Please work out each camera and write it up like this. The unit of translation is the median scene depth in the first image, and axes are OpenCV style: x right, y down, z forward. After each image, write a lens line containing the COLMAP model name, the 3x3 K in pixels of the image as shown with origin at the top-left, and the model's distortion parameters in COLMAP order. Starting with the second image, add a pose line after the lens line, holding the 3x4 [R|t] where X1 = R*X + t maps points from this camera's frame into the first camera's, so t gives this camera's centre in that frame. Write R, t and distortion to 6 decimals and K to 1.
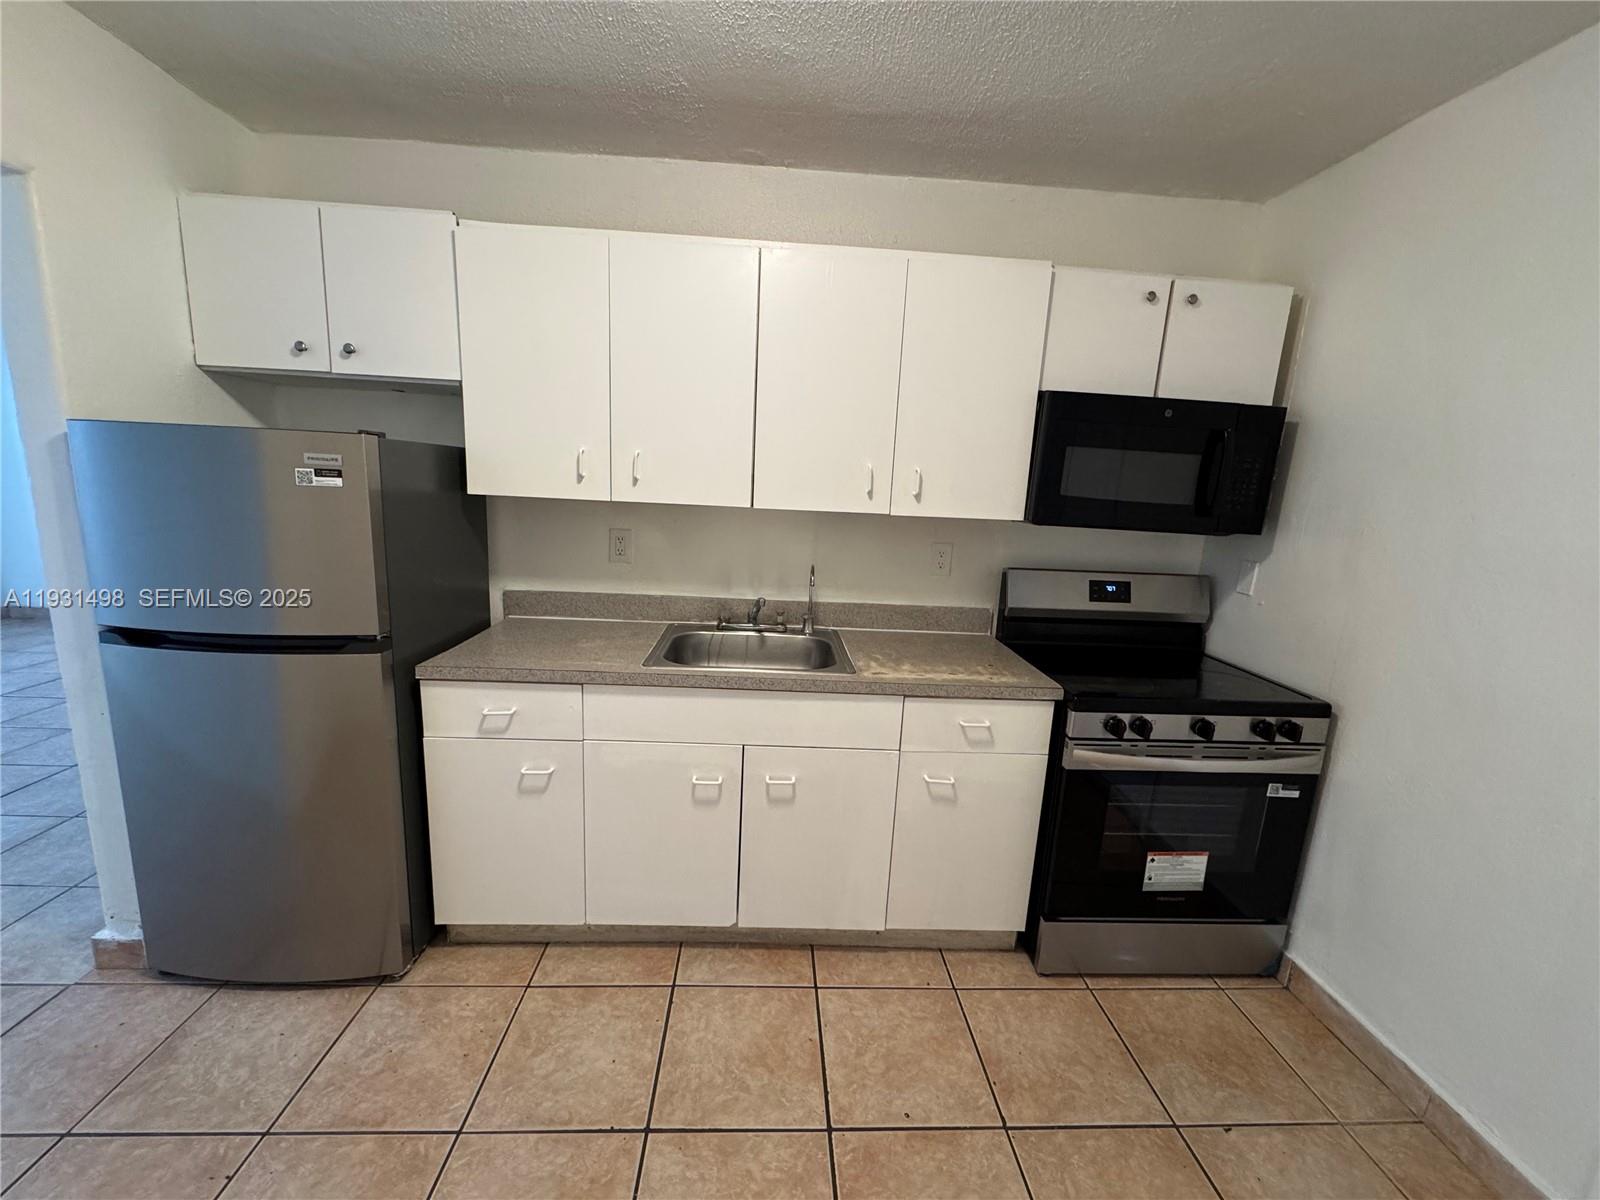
lens RADIAL K [[637.8, 0, 800.2], [0, 637.8, 602.1], [0, 0, 1]] dist [-0.001511, -0.000295]
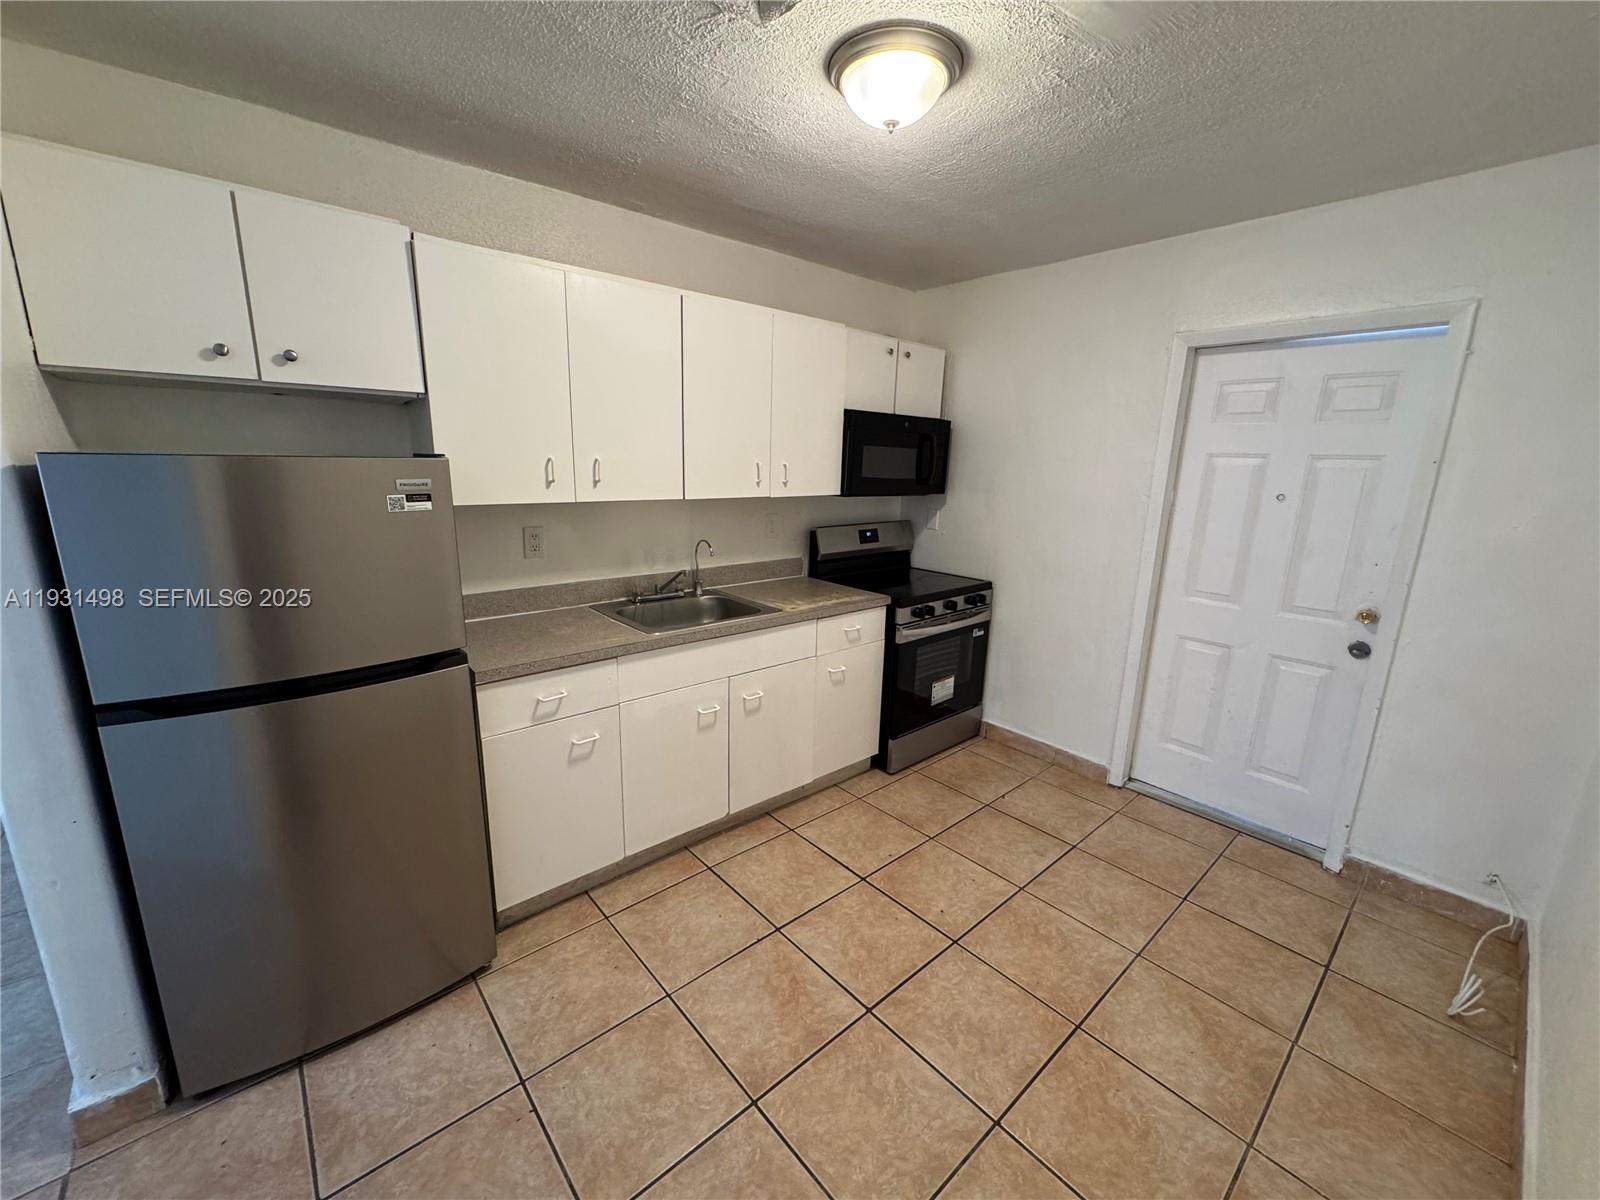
lens RADIAL K [[637.8, 0, 800.6], [0, 637.8, 603.0], [0, 0, 1]] dist [-0.001511, -0.000295]
pose [[0.783038, -0.169089, 0.598549, -0.720252], [0.133650, 0.985600, 0.103586, -0.047192], [-0.607445, -0.001115, 0.794361, -0.154625]]
